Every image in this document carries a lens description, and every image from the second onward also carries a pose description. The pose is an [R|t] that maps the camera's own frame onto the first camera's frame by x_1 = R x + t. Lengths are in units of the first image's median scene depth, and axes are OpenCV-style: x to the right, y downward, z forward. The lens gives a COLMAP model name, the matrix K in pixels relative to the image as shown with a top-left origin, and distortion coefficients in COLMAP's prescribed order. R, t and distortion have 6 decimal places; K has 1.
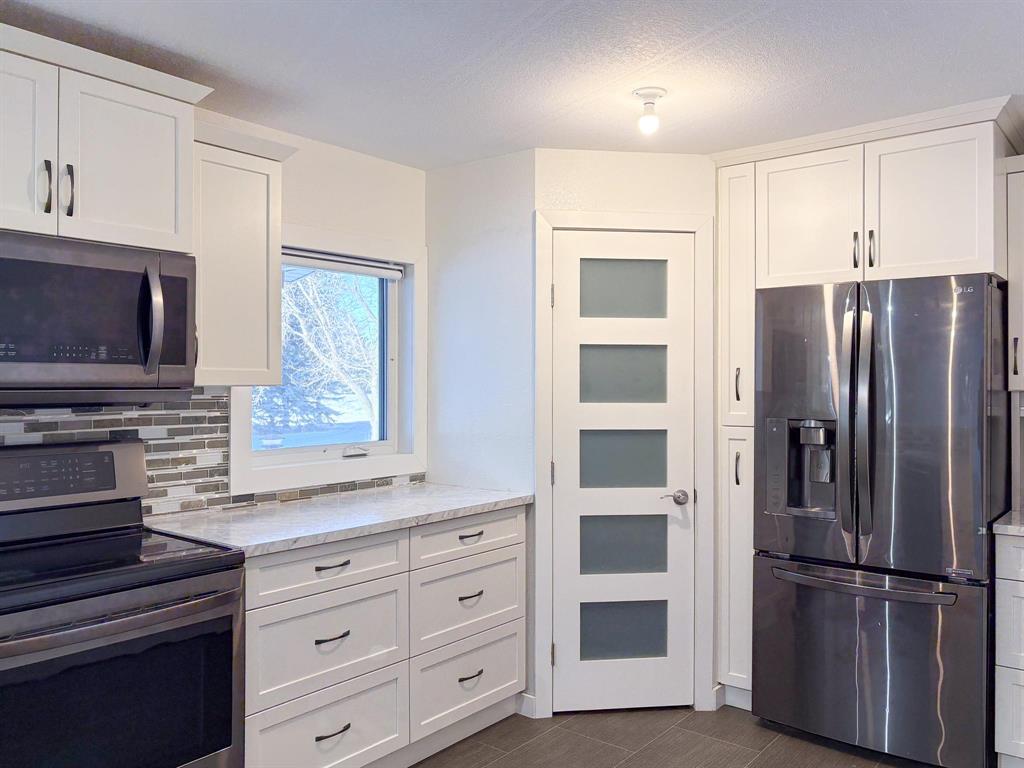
lens RADIAL K [[831.2, 0, 511.2], [0, 831.2, 377.7], [0, 0, 1]] dist [0.024784, 0.001003]
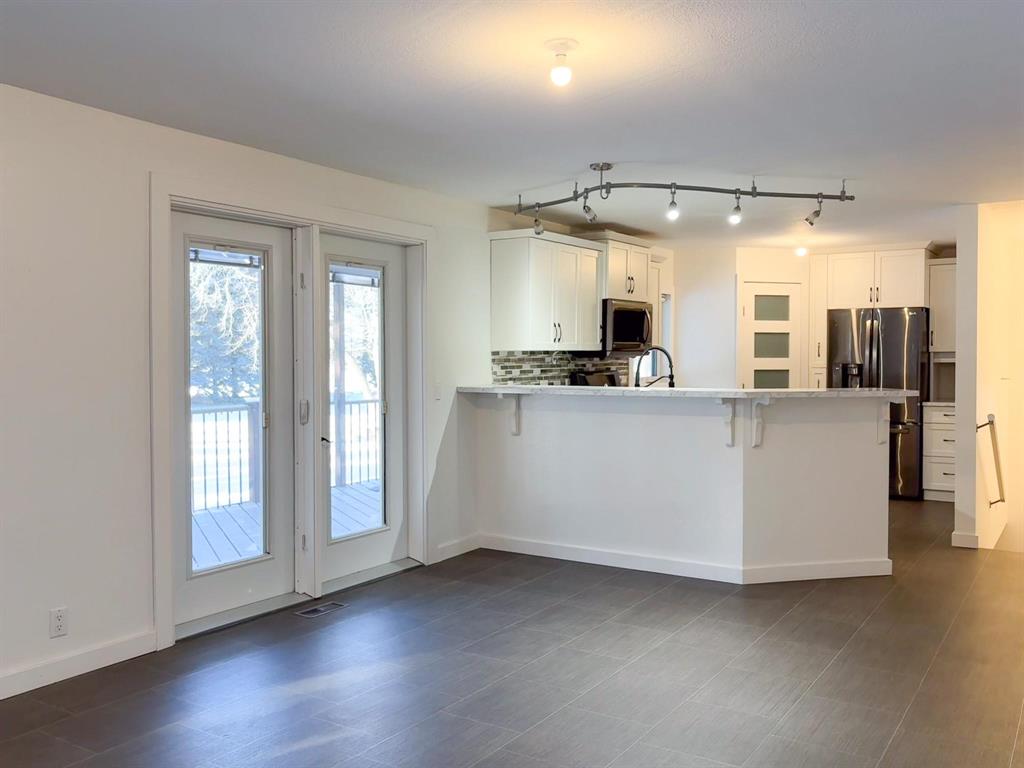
lens RADIAL K [[929.4, 0, 512.0], [0, 929.4, 384.0], [0, 0, 1]] dist [-0.008280, 0.117872]
pose [[0.993828, -0.005888, 0.110773, -0.997968], [0.001508, 0.999215, 0.039581, -0.000908], [-0.110919, -0.039170, 0.993057, -1.707275]]
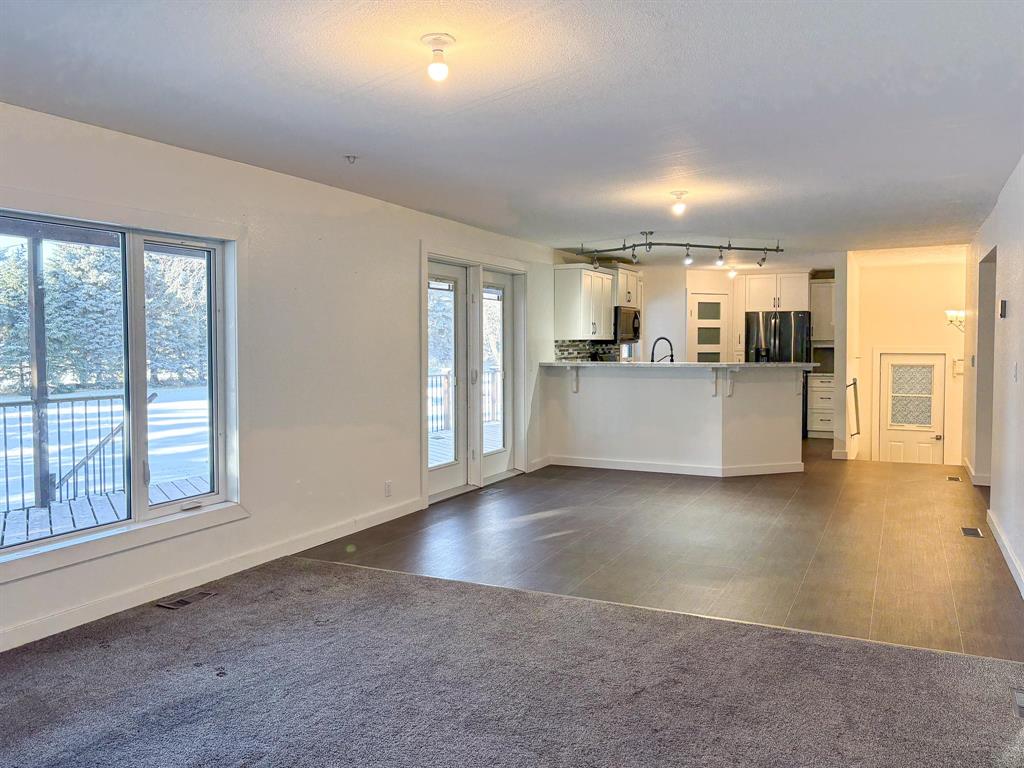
lens RADIAL K [[831.2, 0, 511.2], [0, 831.2, 377.7], [0, 0, 1]] dist [0.024784, 0.001003]
pose [[0.974220, -0.012659, 0.225244, -1.649942], [0.001288, 0.998720, 0.050558, -0.009043], [-0.225595, -0.048965, 0.972990, -2.485498]]
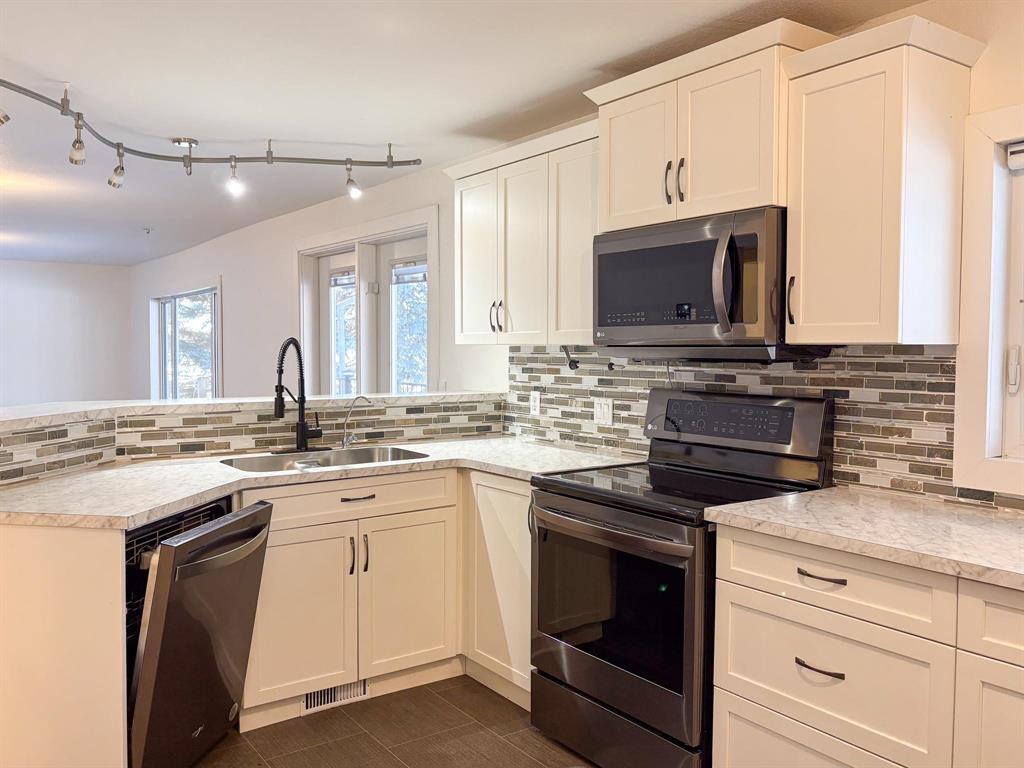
lens RADIAL K [[831.2, 0, 511.2], [0, 831.2, 377.7], [0, 0, 1]] dist [0.024784, 0.001003]
pose [[-0.257306, 0.033180, -0.965760, 0.528049], [0.001577, 0.999423, 0.033917, 0.013844], [0.966329, 0.007204, -0.257210, 0.814657]]
